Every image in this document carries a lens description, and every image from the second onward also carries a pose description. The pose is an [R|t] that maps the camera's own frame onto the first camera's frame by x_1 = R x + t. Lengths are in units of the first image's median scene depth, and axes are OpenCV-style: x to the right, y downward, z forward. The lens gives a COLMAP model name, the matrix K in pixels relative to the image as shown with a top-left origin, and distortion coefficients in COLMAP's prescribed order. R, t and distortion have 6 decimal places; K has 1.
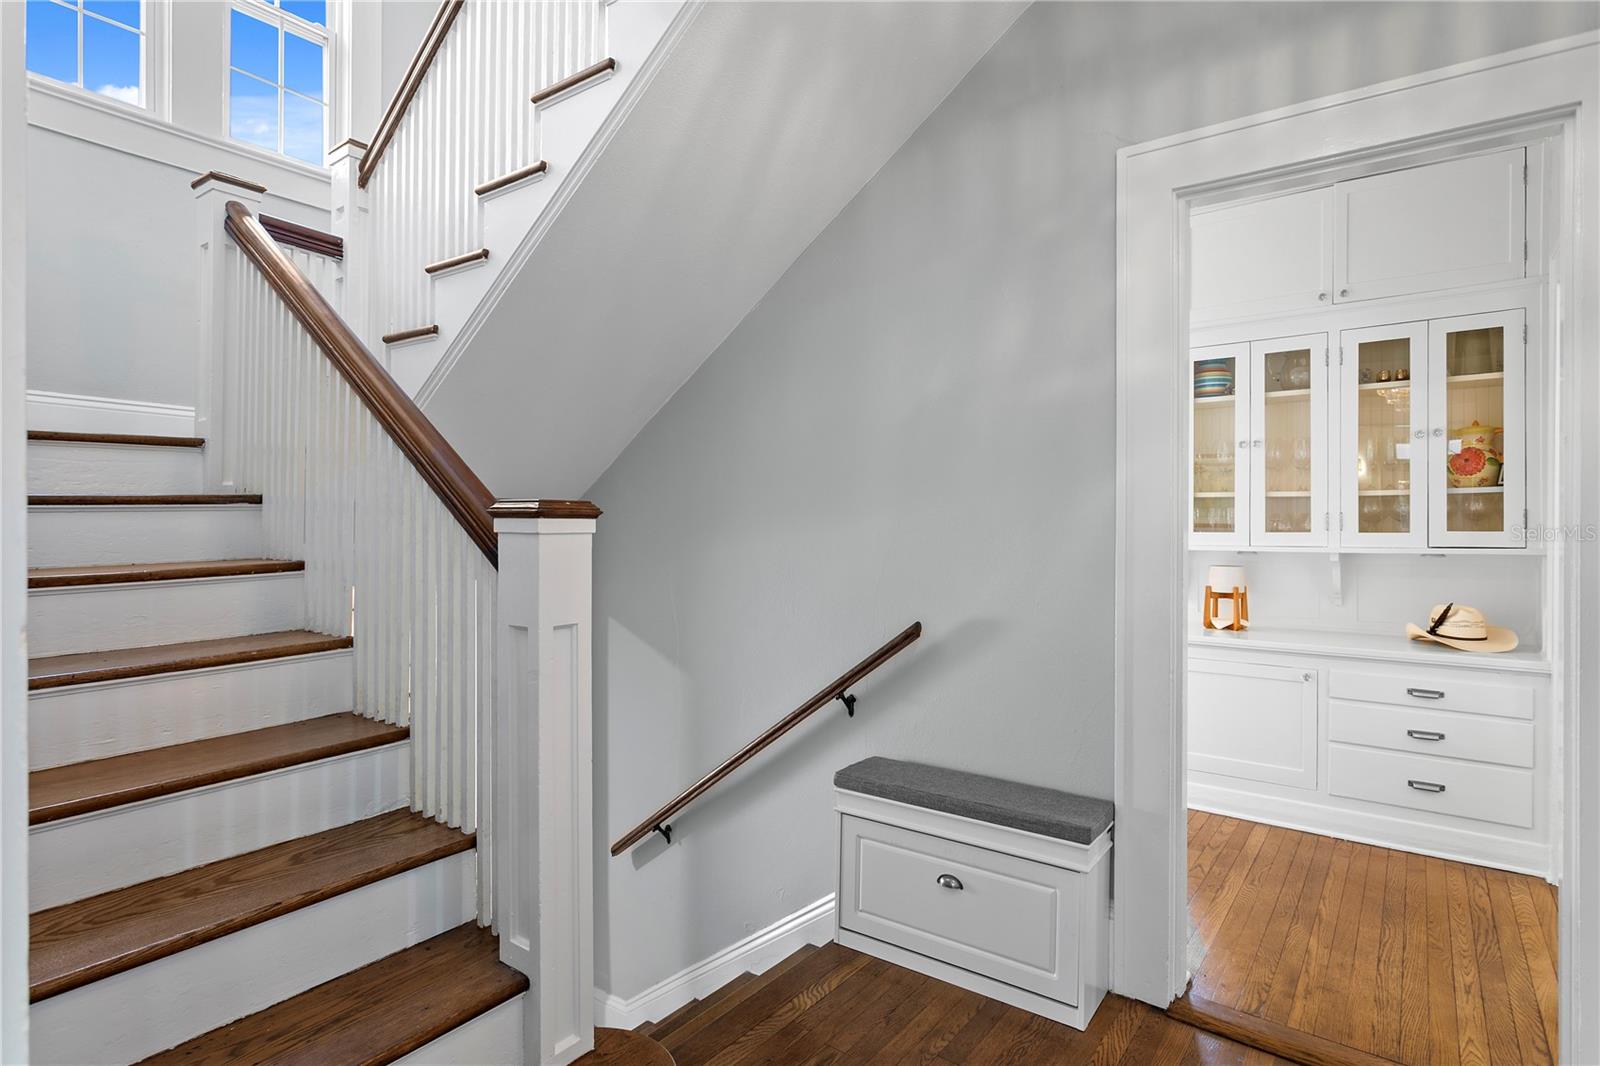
lens RADIAL K [[881.8, 0, 761.2], [0, 881.8, 527.5], [0, 0, 1]] dist [0.000958, 0.001329]
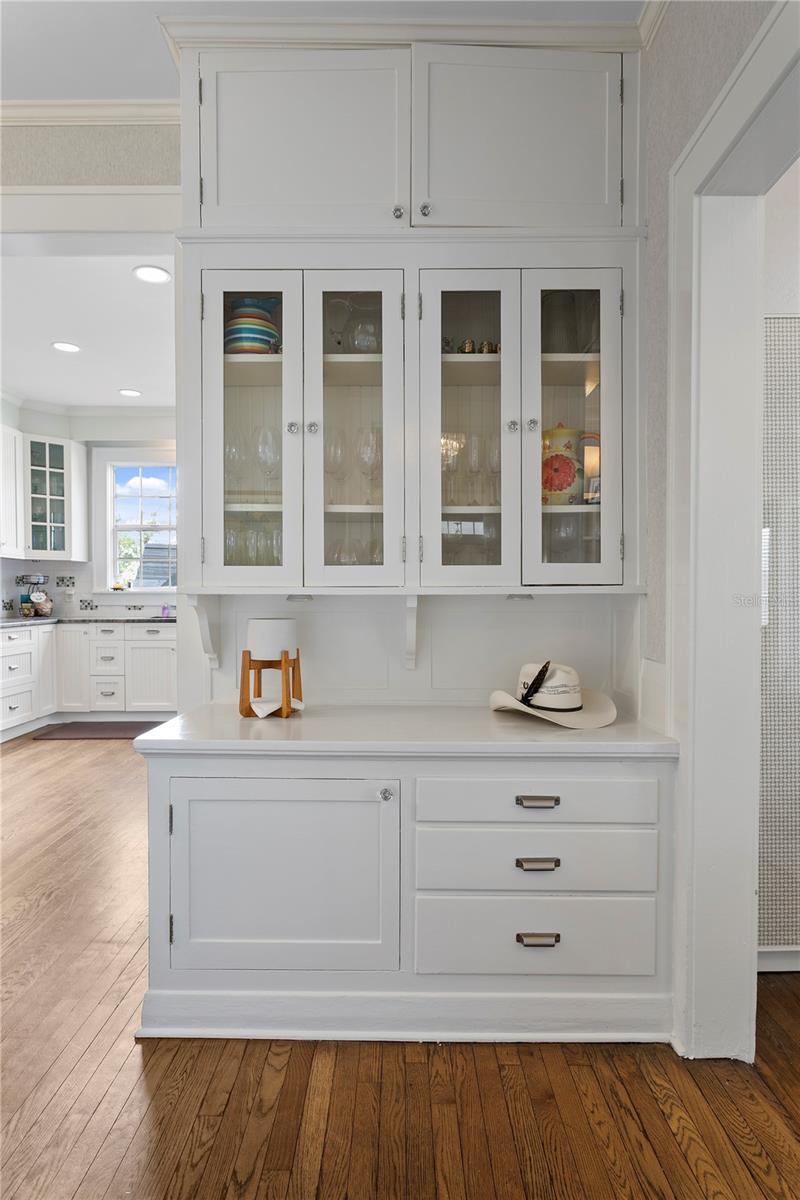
lens RADIAL K [[683.0, 0, 400.0], [0, 683.0, 600.0], [0, 0, 1]] dist [-0.001768, 0.000186]
pose [[0.795494, -0.007629, 0.605913, 0.322766], [0.002681, 0.999955, 0.009070, 0.027873], [-0.605955, -0.005591, 0.795479, 0.588222]]
